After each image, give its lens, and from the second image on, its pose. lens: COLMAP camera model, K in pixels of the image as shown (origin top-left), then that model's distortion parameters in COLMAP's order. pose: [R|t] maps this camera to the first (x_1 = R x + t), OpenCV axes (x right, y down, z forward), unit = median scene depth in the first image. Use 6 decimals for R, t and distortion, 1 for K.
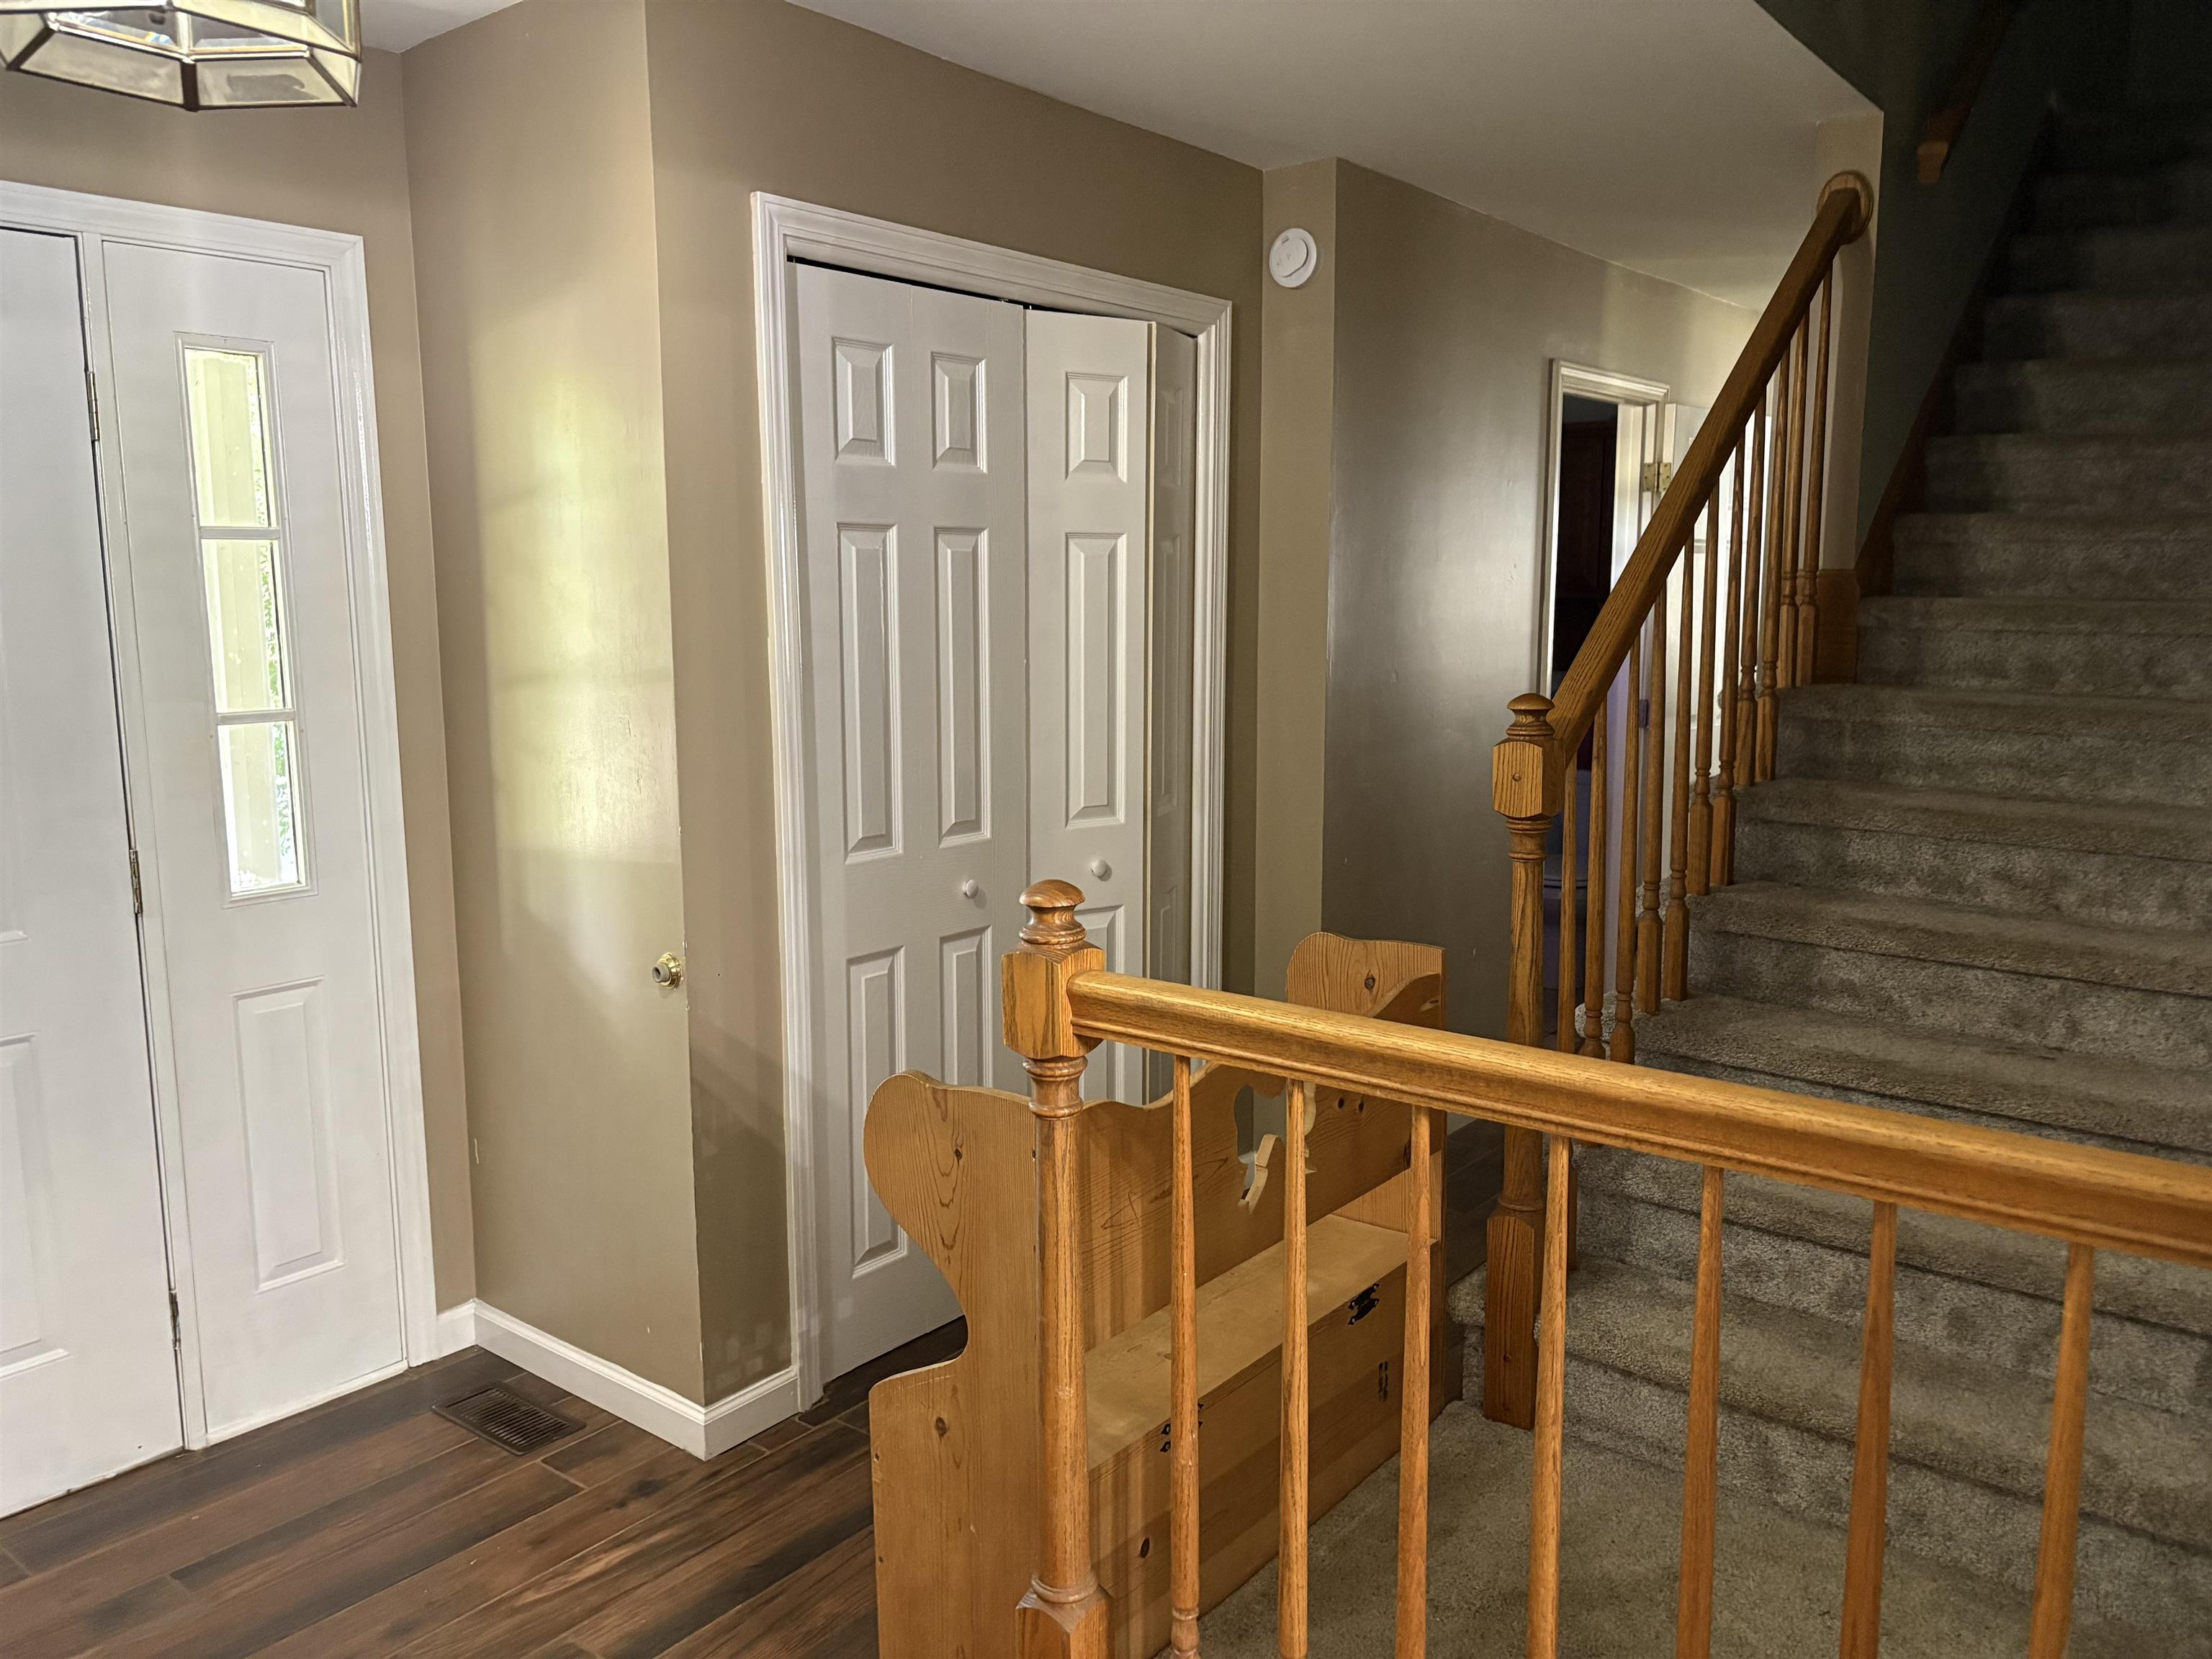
lens RADIAL K [[1672.8, 0, 1106.0], [0, 1672.8, 829.5], [0, 0, 1]] dist [0.064351, -0.080938]
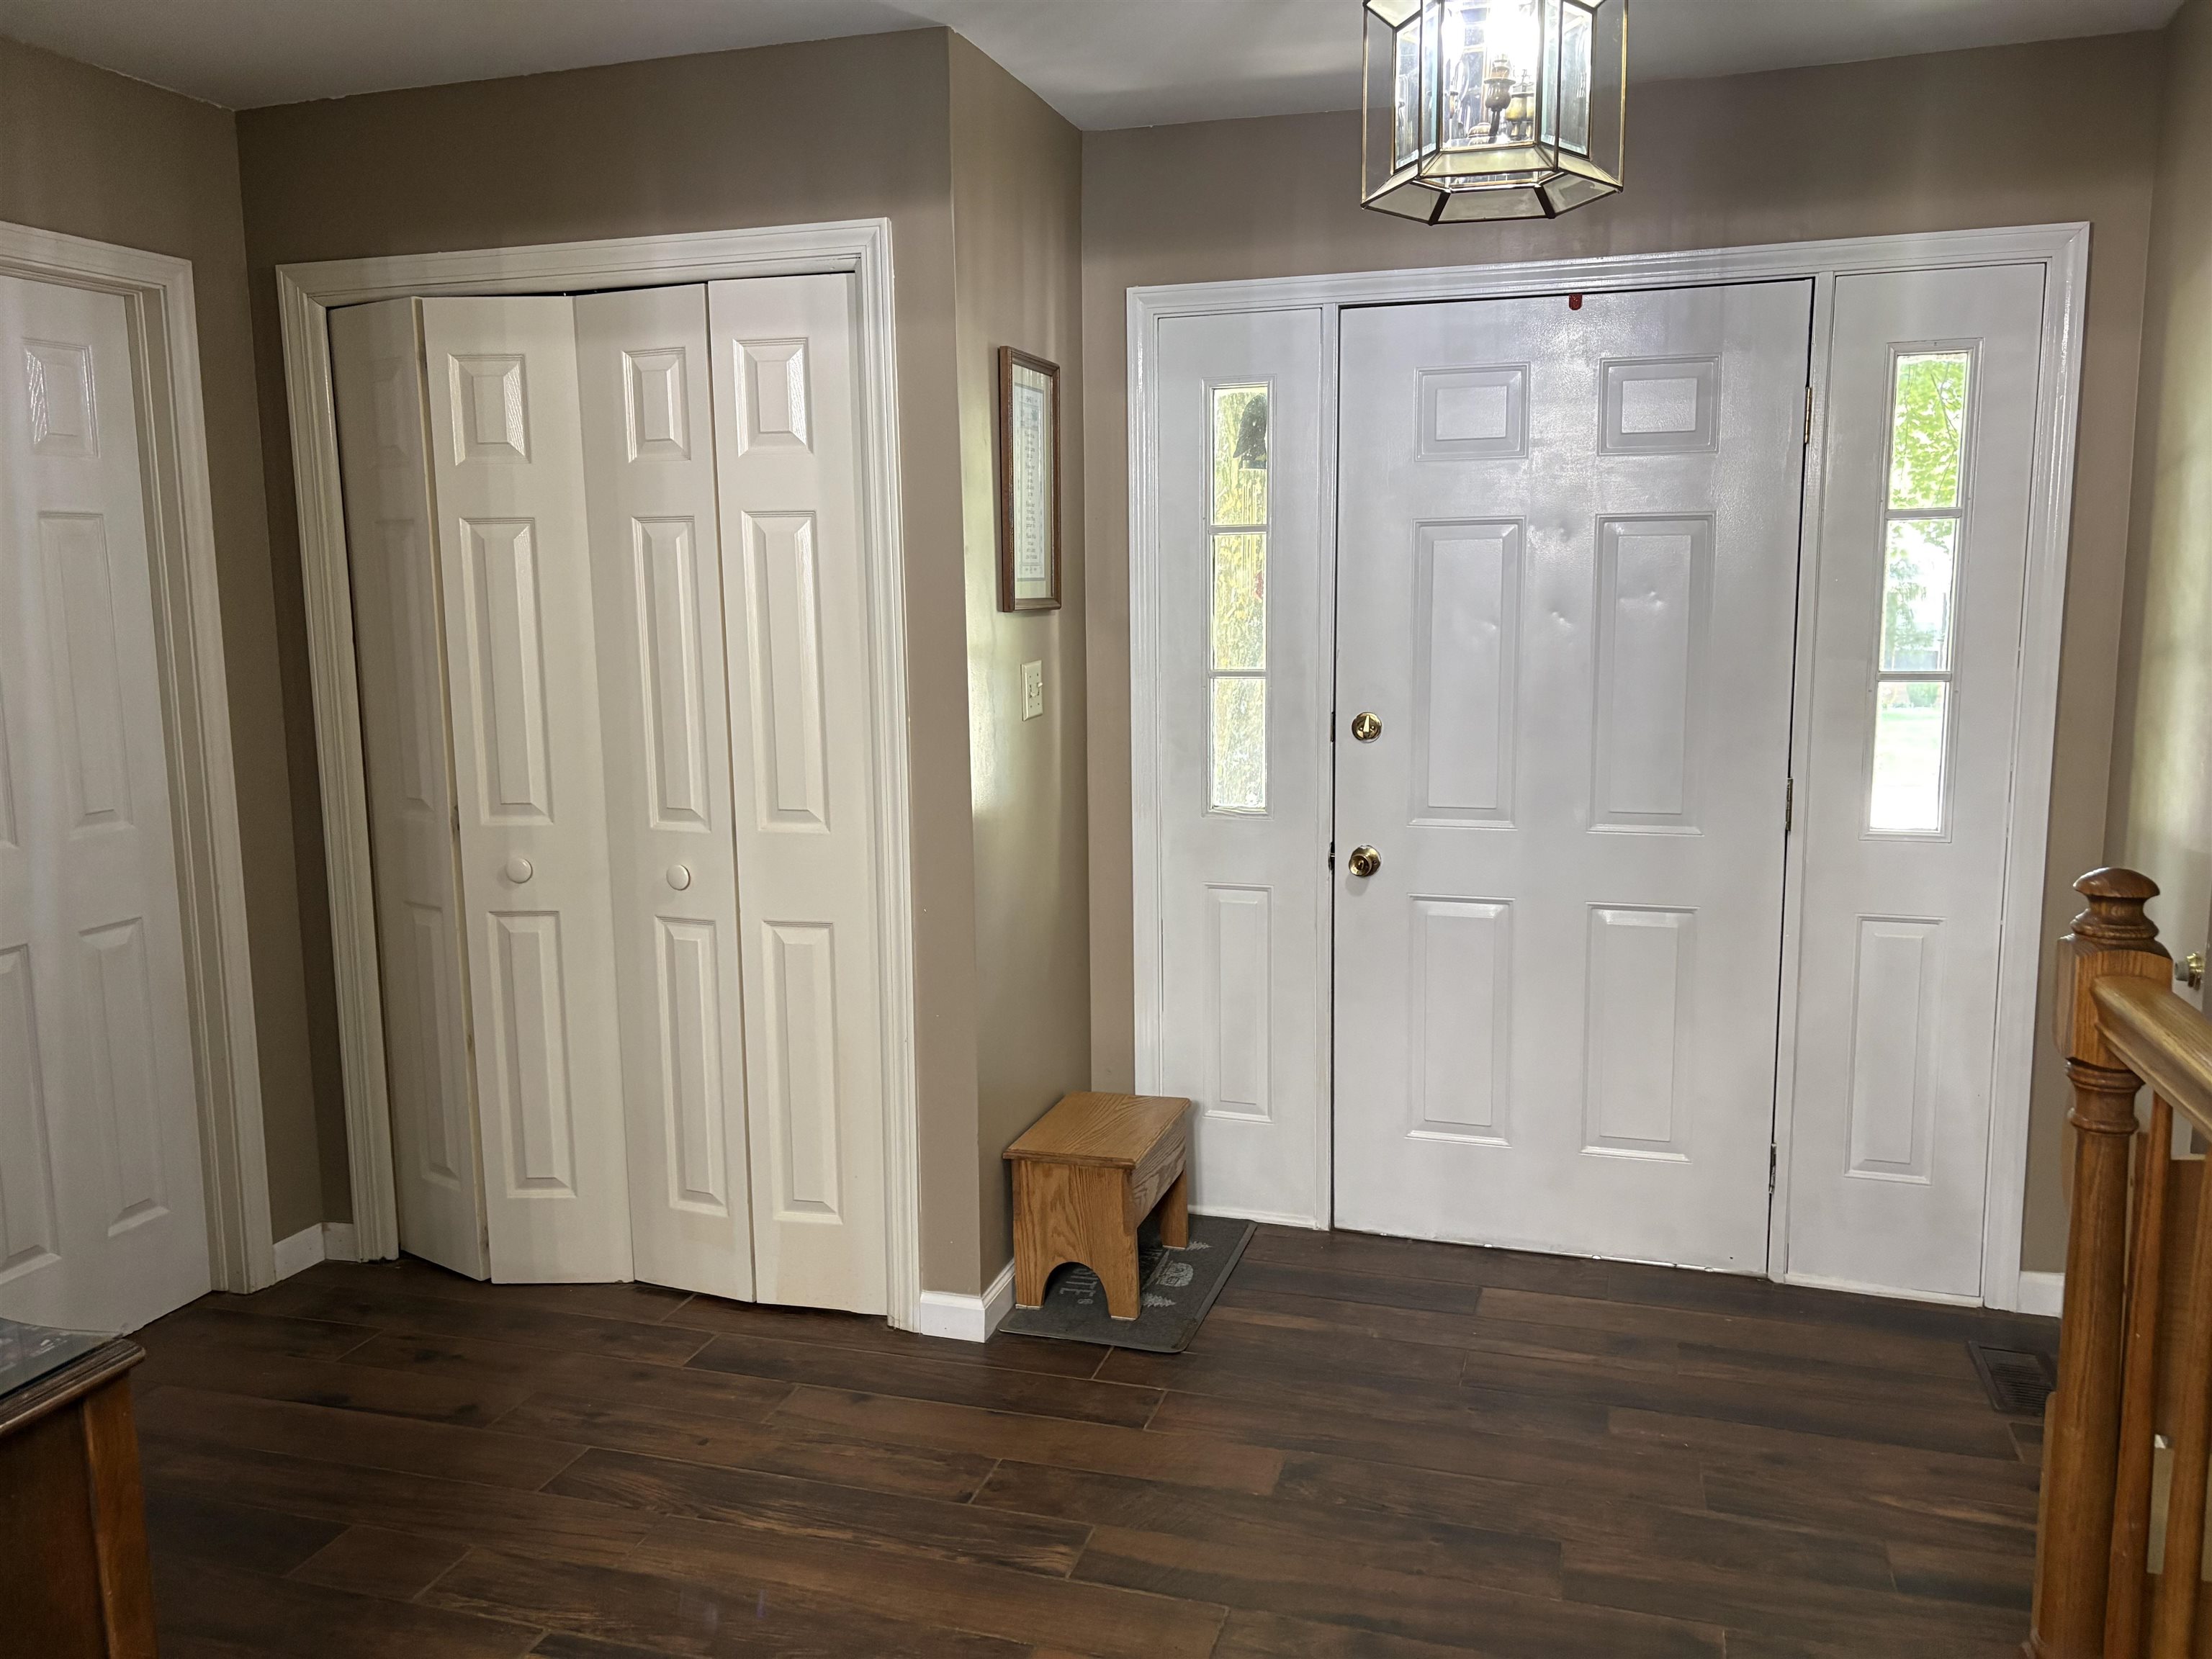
lens RADIAL K [[1672.8, 0, 1106.0], [0, 1672.8, 829.5], [0, 0, 1]] dist [0.064351, -0.080938]
pose [[0.347922, 0.136837, -0.927484, 0.372562], [-0.130121, 0.986764, 0.096771, -0.004981], [0.928450, 0.087017, 0.361122, 0.100817]]
